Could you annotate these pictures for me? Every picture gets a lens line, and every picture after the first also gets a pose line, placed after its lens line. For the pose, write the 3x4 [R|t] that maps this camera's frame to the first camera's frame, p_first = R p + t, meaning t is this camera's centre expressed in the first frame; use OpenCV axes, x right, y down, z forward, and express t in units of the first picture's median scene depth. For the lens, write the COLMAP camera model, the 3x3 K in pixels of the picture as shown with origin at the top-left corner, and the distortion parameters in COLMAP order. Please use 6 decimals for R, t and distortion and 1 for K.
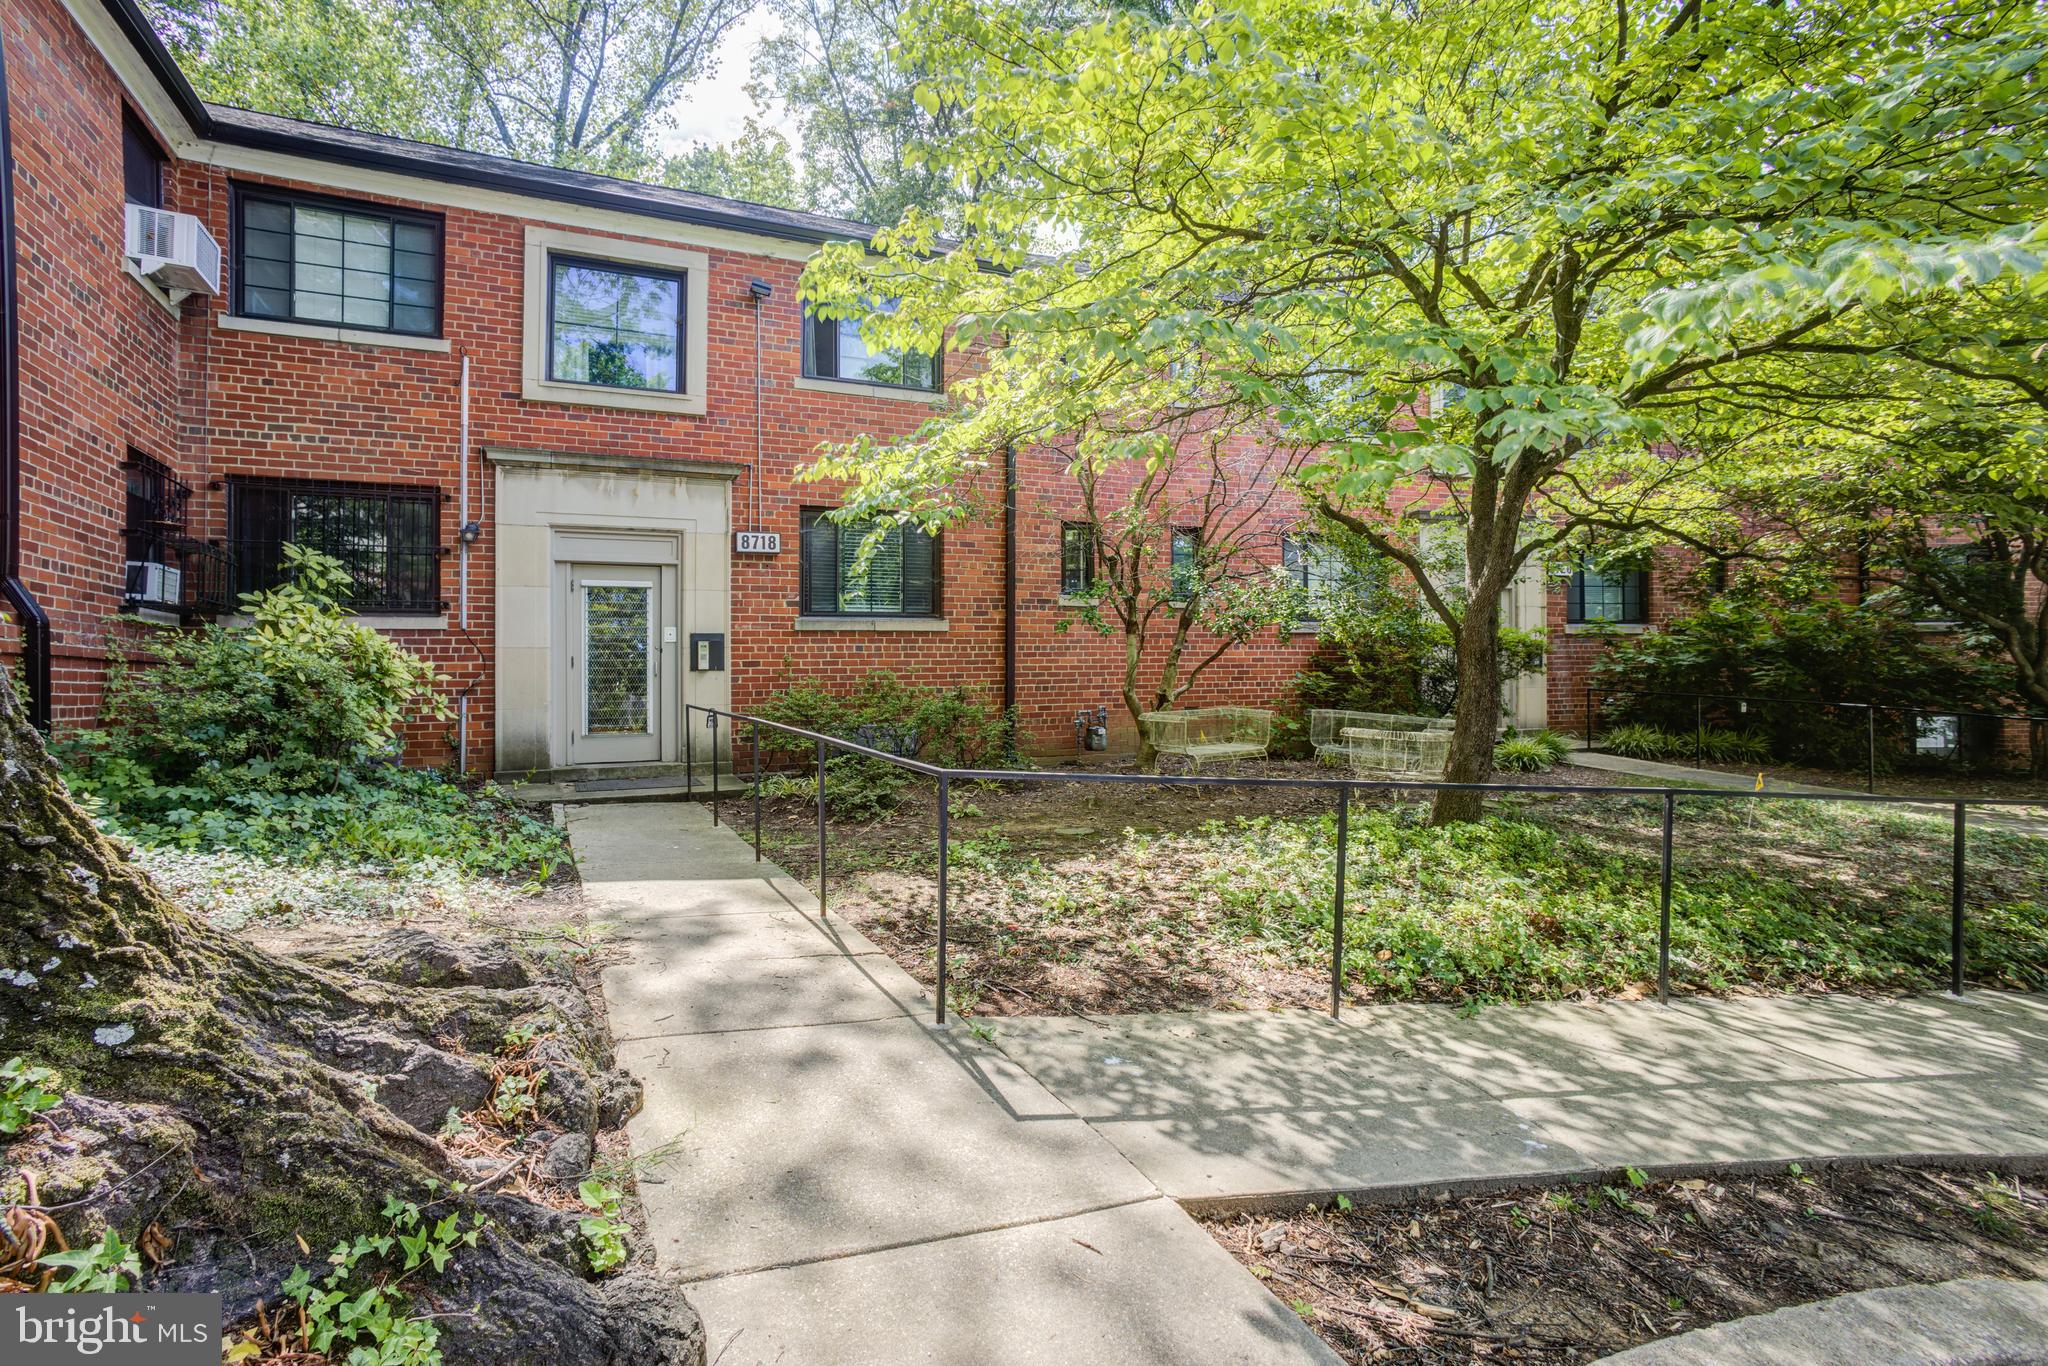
lens RADIAL K [[878.1, 0, 990.4], [0, 878.1, 679.1], [0, 0, 1]] dist [-0.066026, 0.035351]
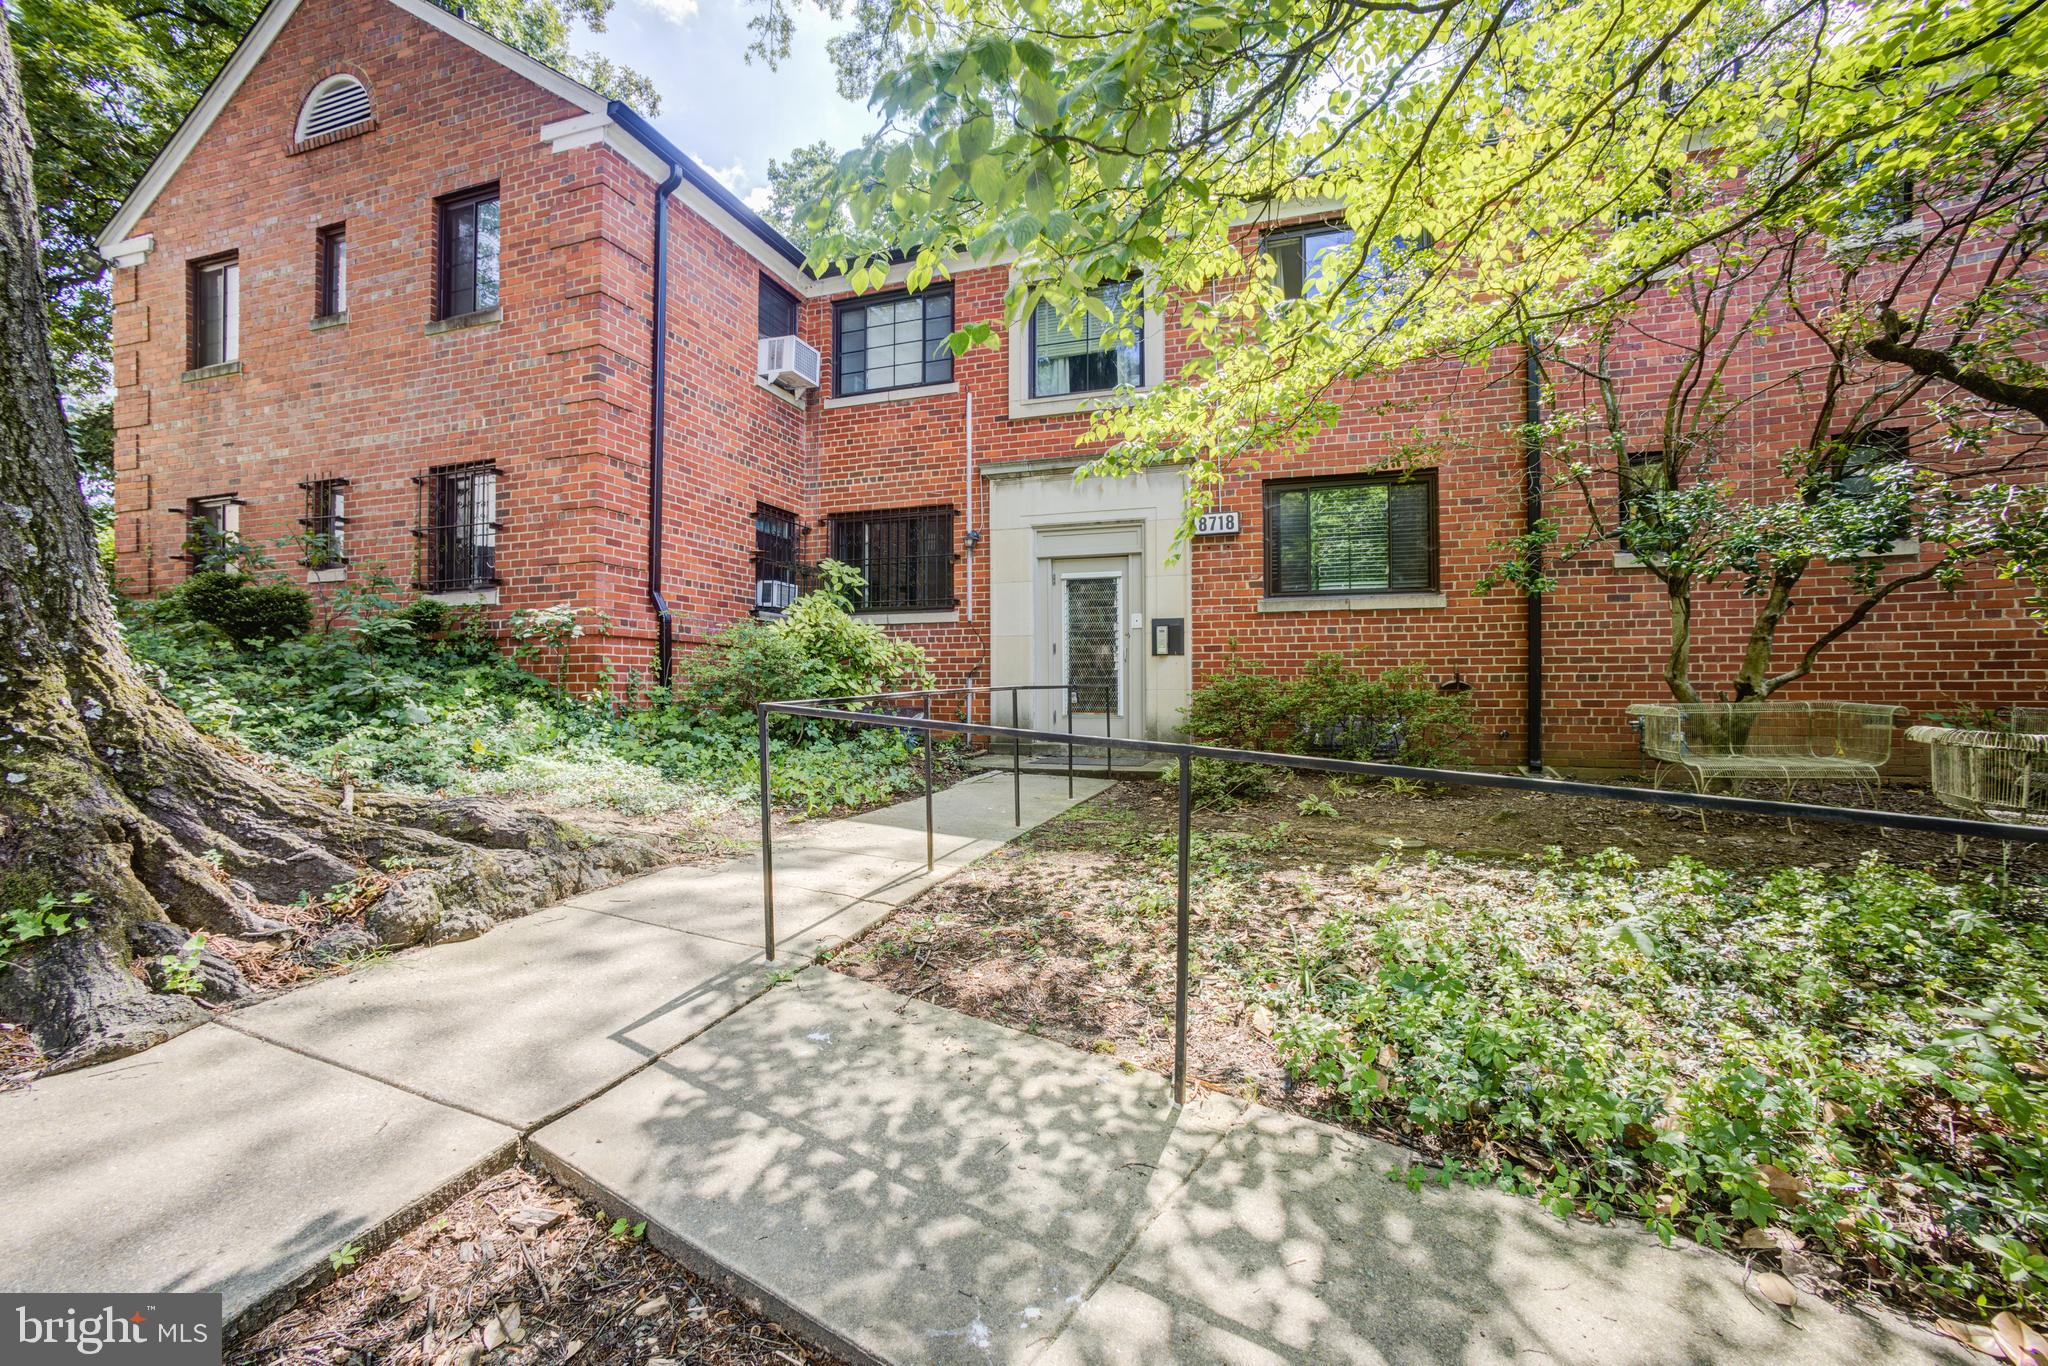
lens RADIAL K [[878.1, 0, 990.4], [0, 878.1, 679.1], [0, 0, 1]] dist [-0.066026, 0.035351]
pose [[0.736805, 0.008037, -0.676057, 0.232325], [-0.009498, 0.999954, 0.001535, 0.020042], [0.676038, 0.005290, 0.736847, 0.127468]]
